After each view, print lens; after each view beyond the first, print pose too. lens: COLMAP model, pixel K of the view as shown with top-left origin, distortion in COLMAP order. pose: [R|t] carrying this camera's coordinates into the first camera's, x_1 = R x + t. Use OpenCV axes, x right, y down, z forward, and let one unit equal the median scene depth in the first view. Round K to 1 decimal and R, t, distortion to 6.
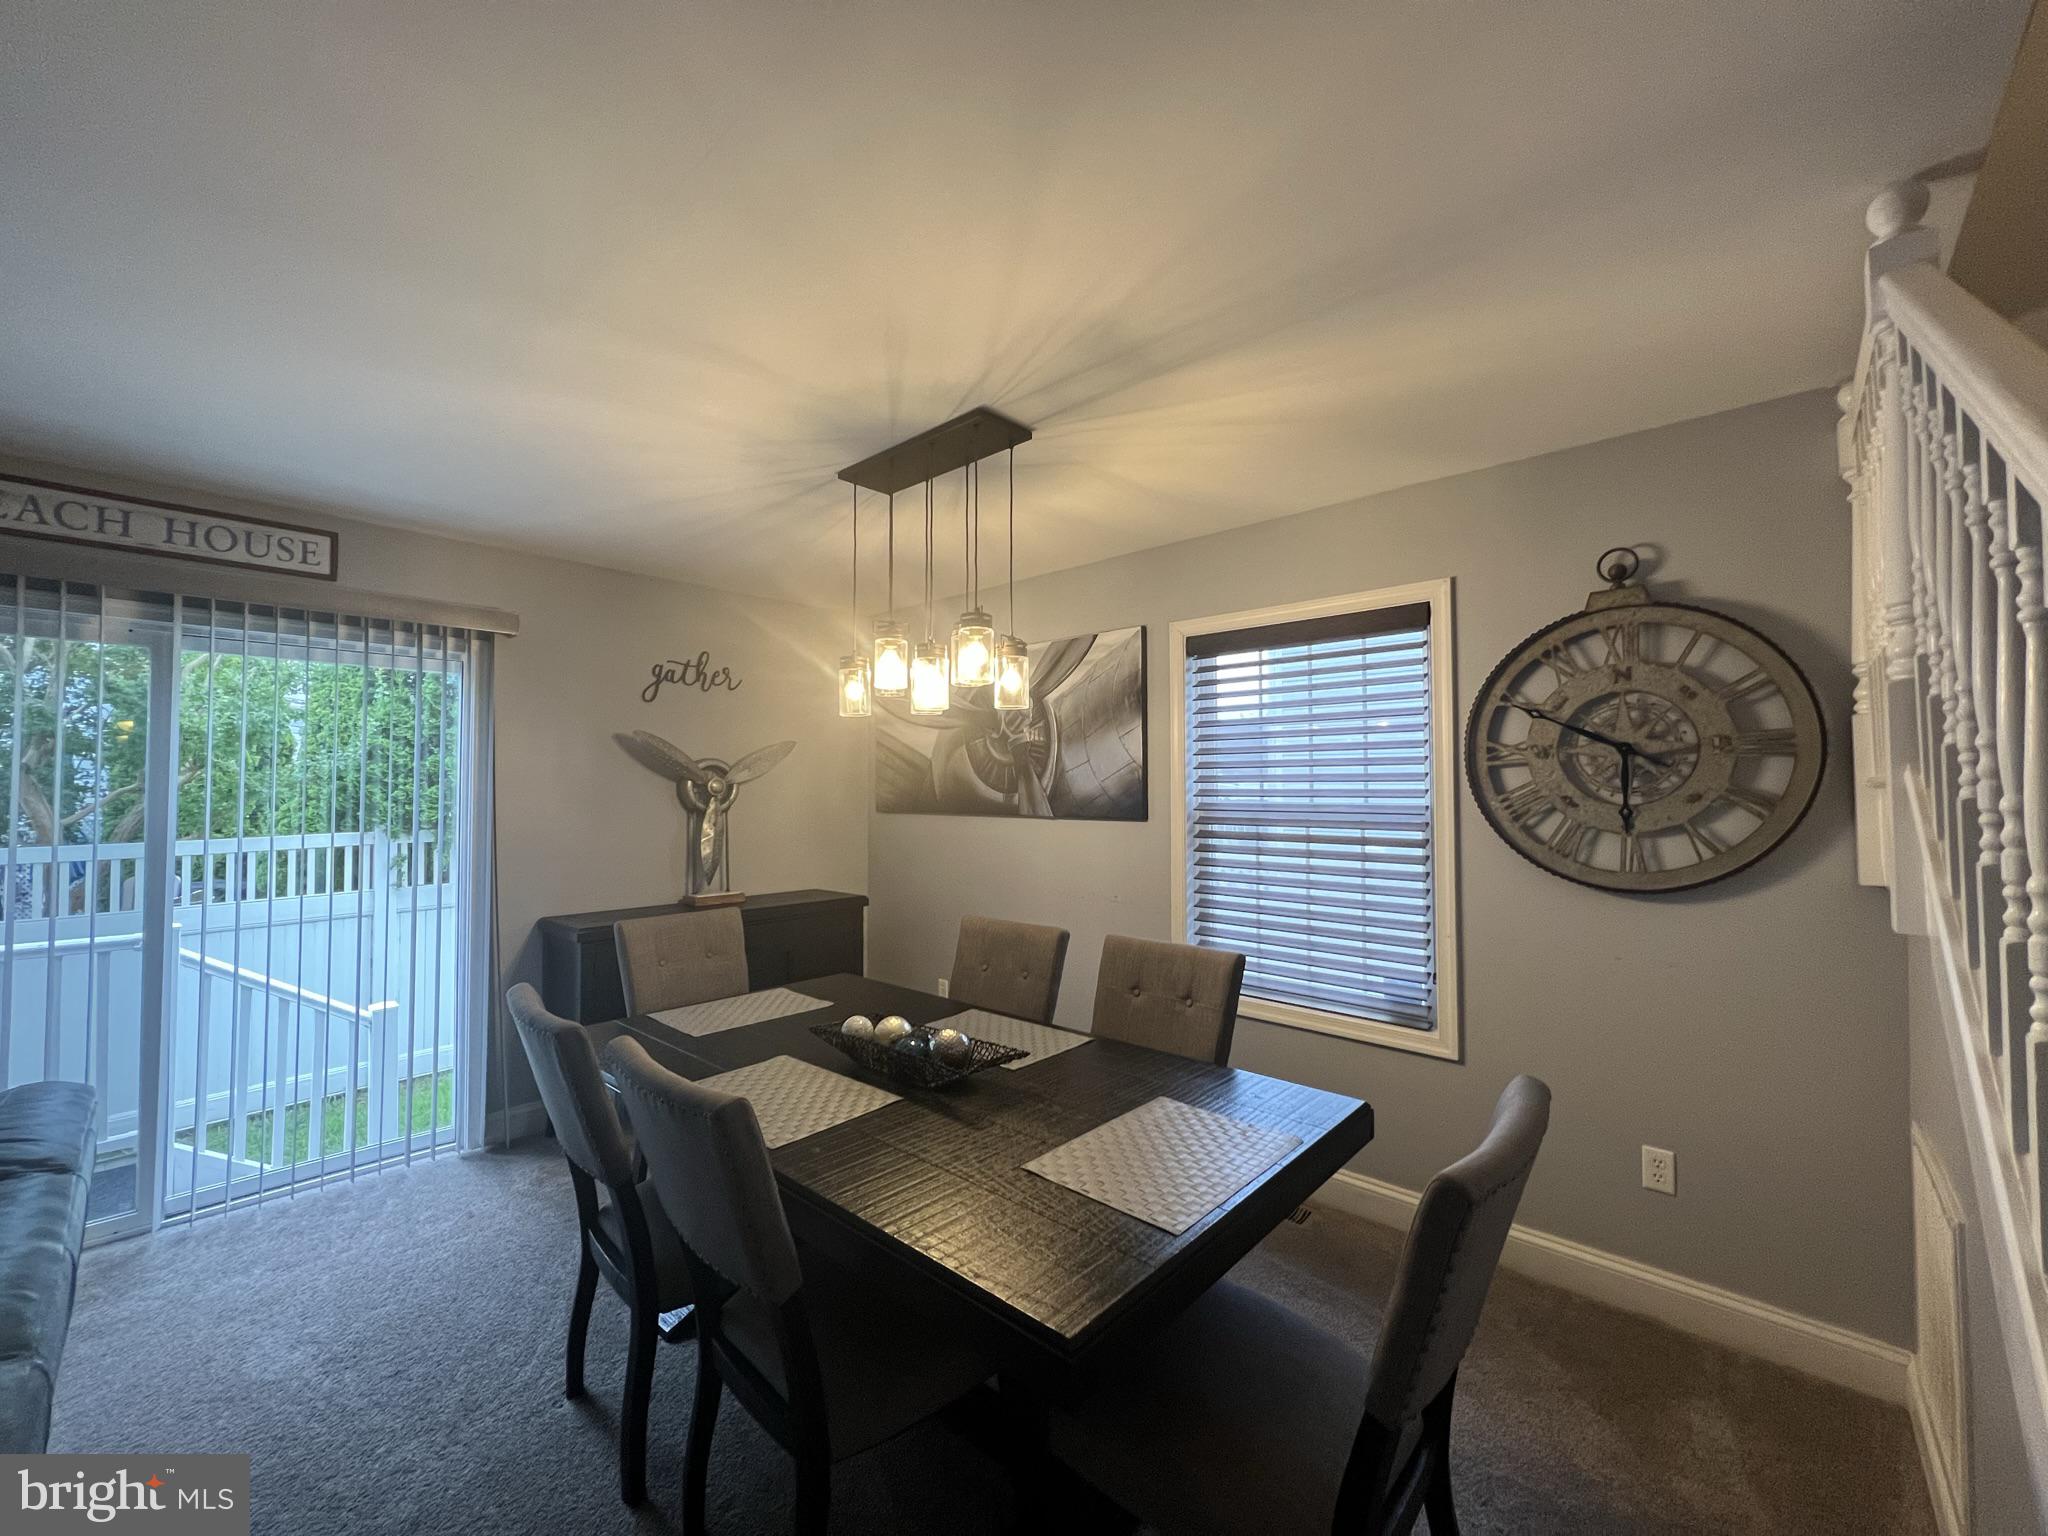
lens RADIAL K [[819.7, 0, 1023.0], [0, 819.7, 763.7], [0, 0, 1]] dist [-0.003292, 0.000788]
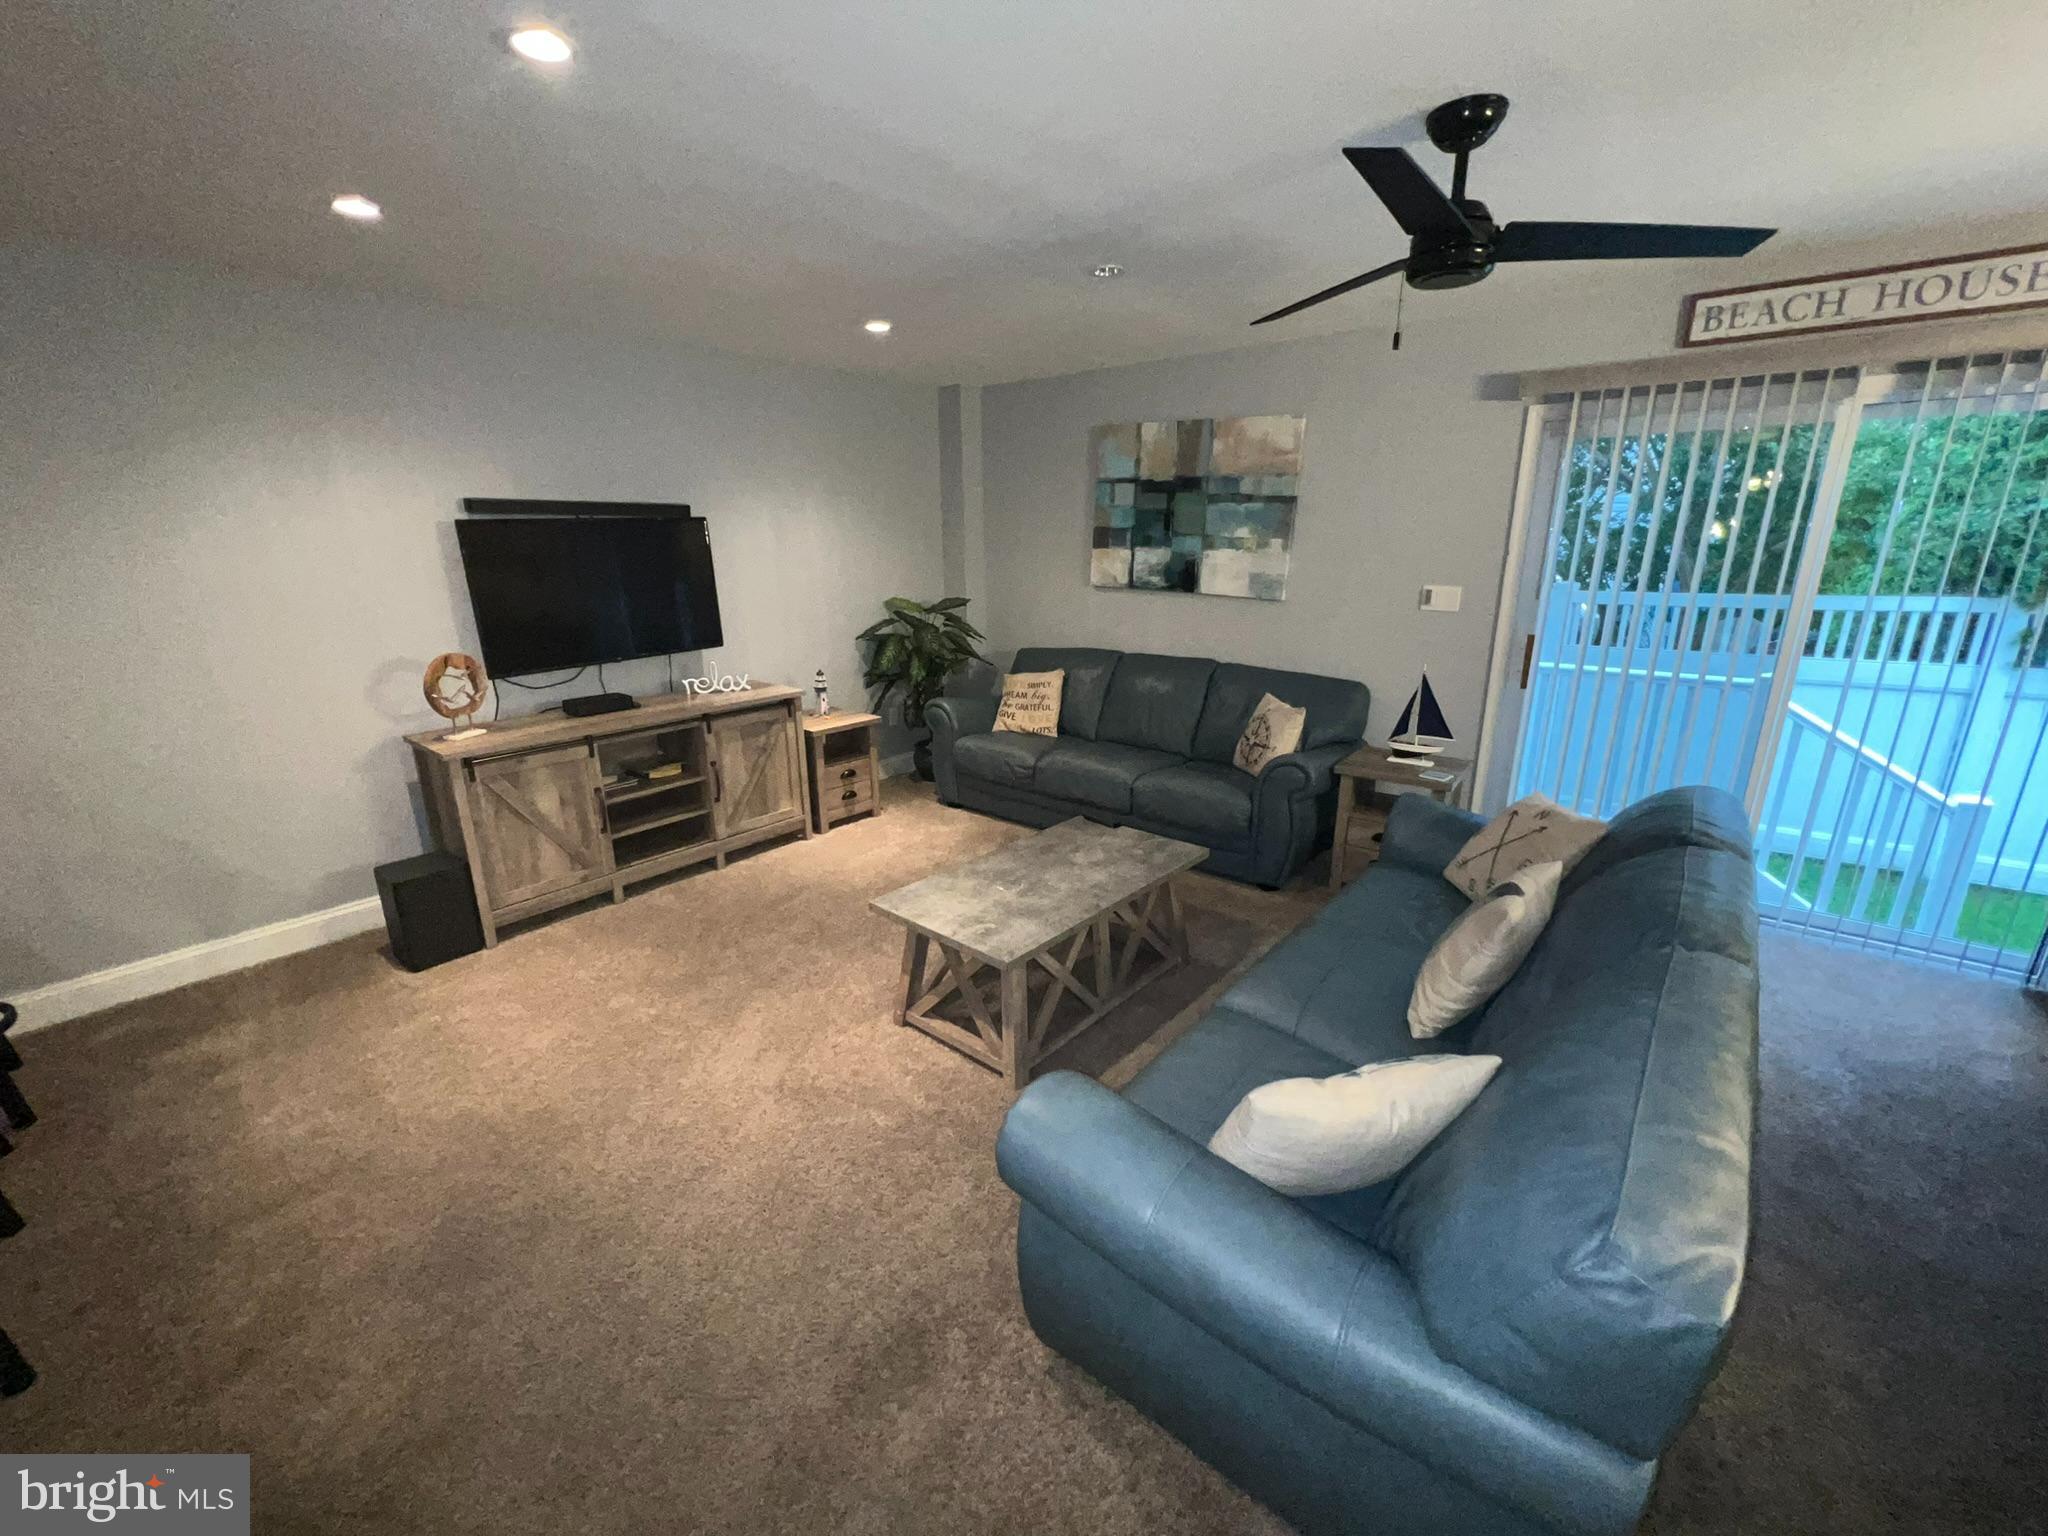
lens RADIAL K [[819.7, 0, 1020.5], [0, 819.7, 769.5], [0, 0, 1]] dist [-0.003292, 0.000788]
pose [[0.057901, 0.273664, -0.960081, 0.027151], [0.037164, 0.960437, 0.276007, -0.032588], [0.997630, -0.051662, 0.045440, -0.119477]]
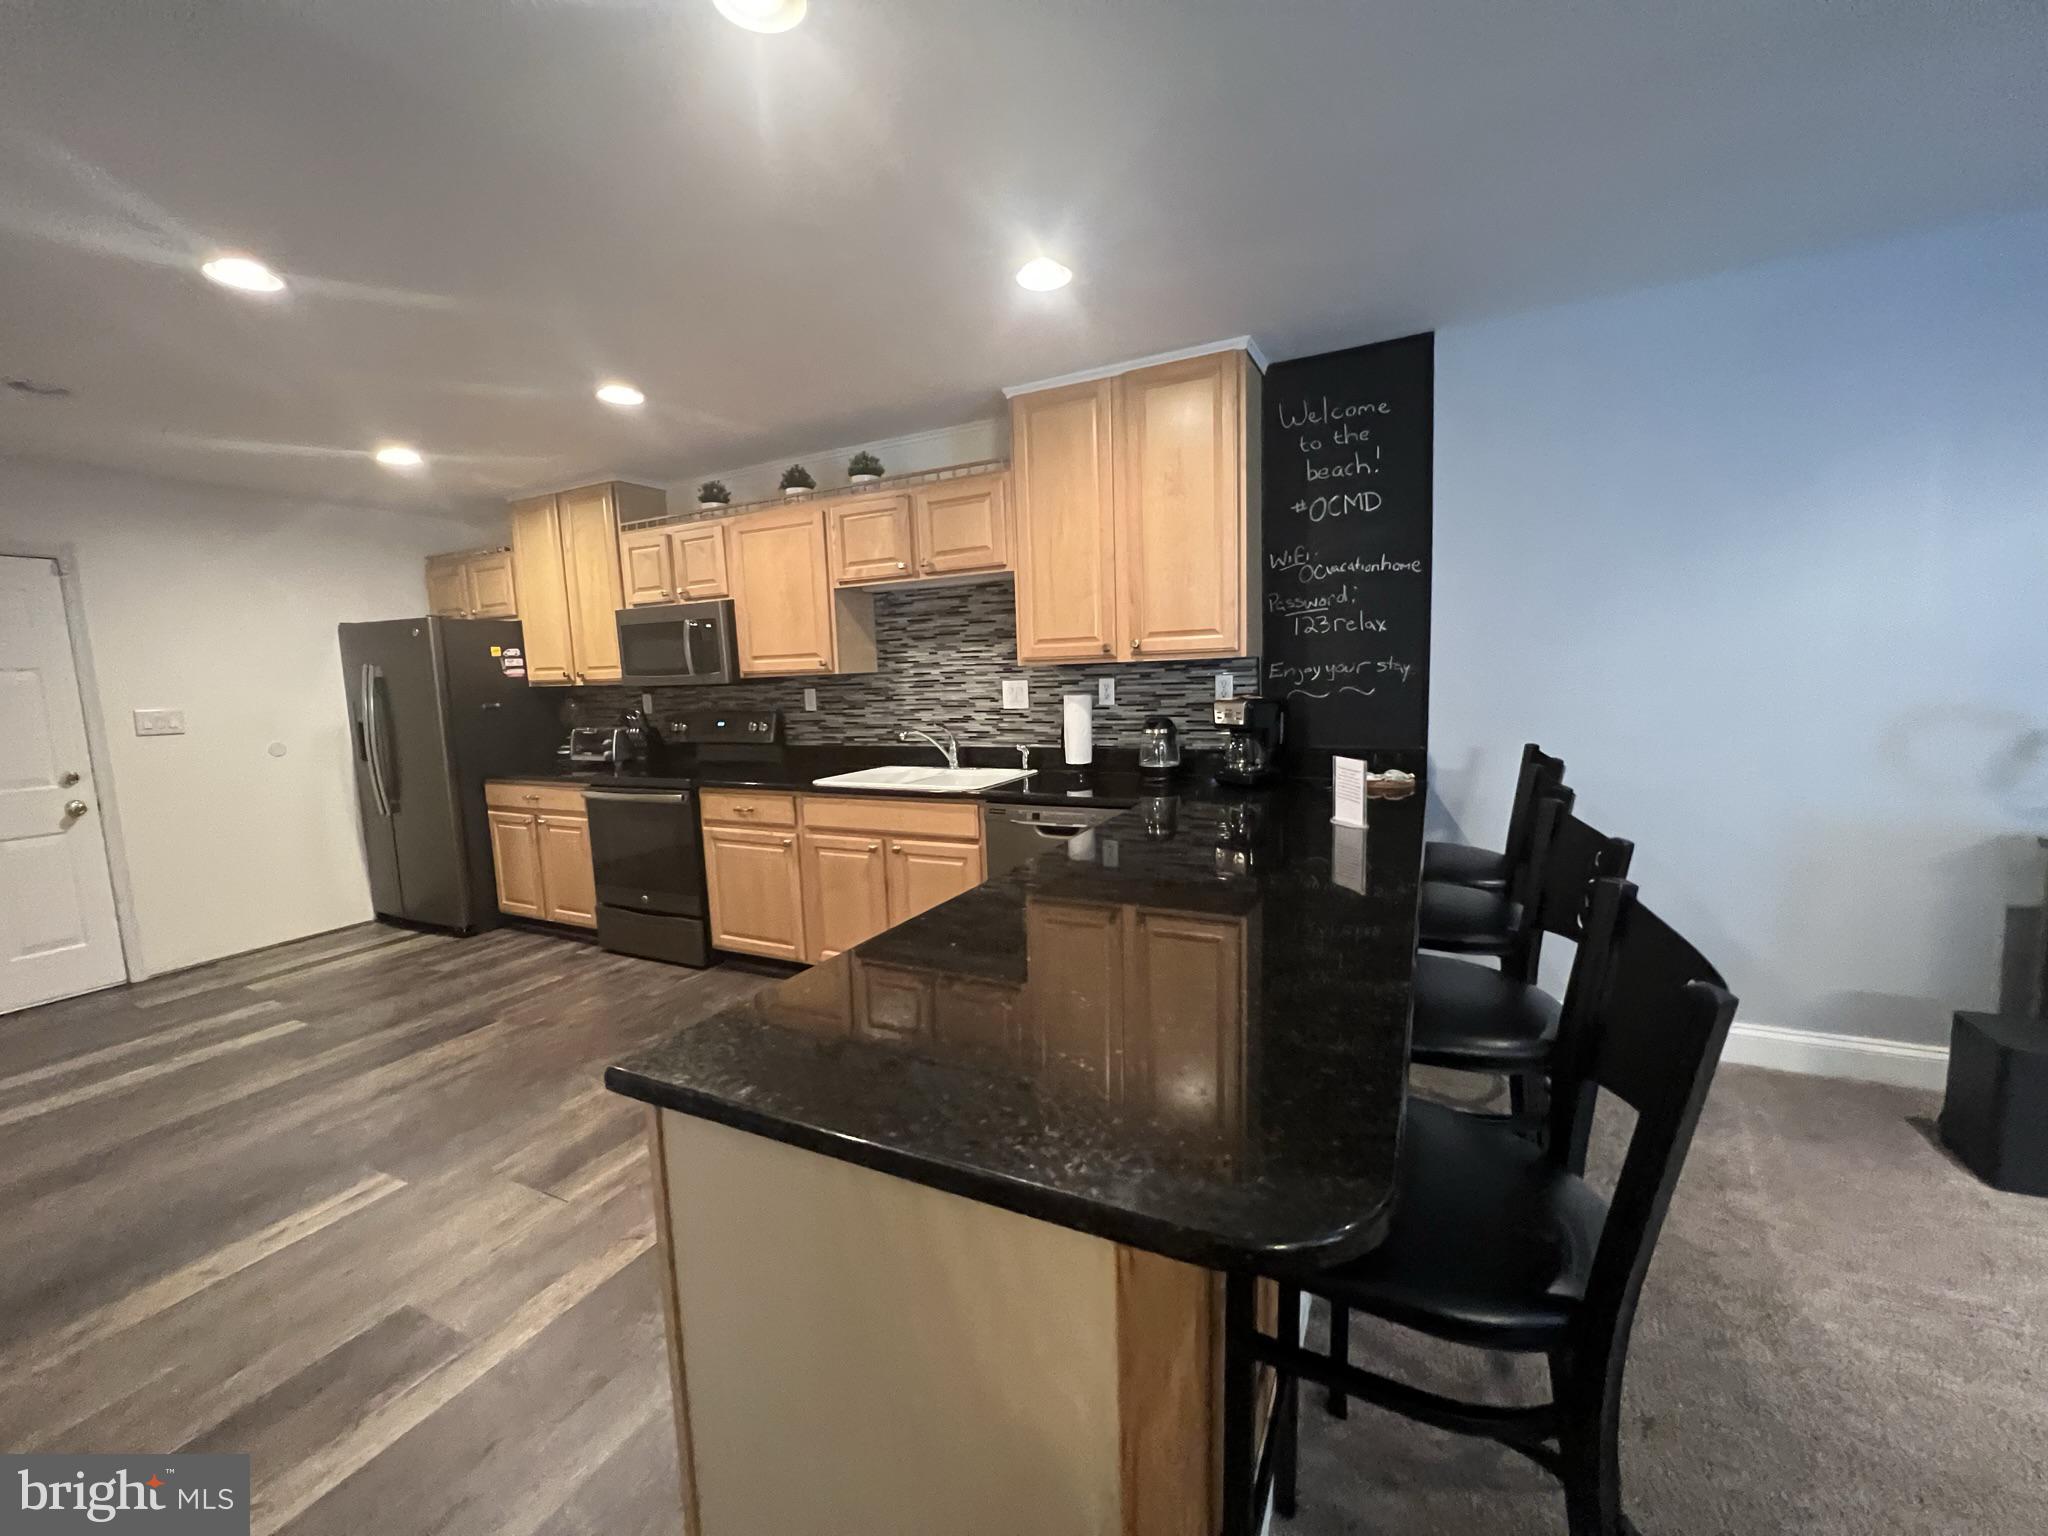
lens RADIAL K [[819.7, 0, 1020.5], [0, 819.7, 766.7], [0, 0, 1]] dist [-0.003292, 0.000788]
pose [[-0.960356, 0.067142, -0.270569, -0.001026], [0.045704, 0.995351, 0.084775, 0.022389], [0.275003, 0.069048, -0.958961, -0.407443]]
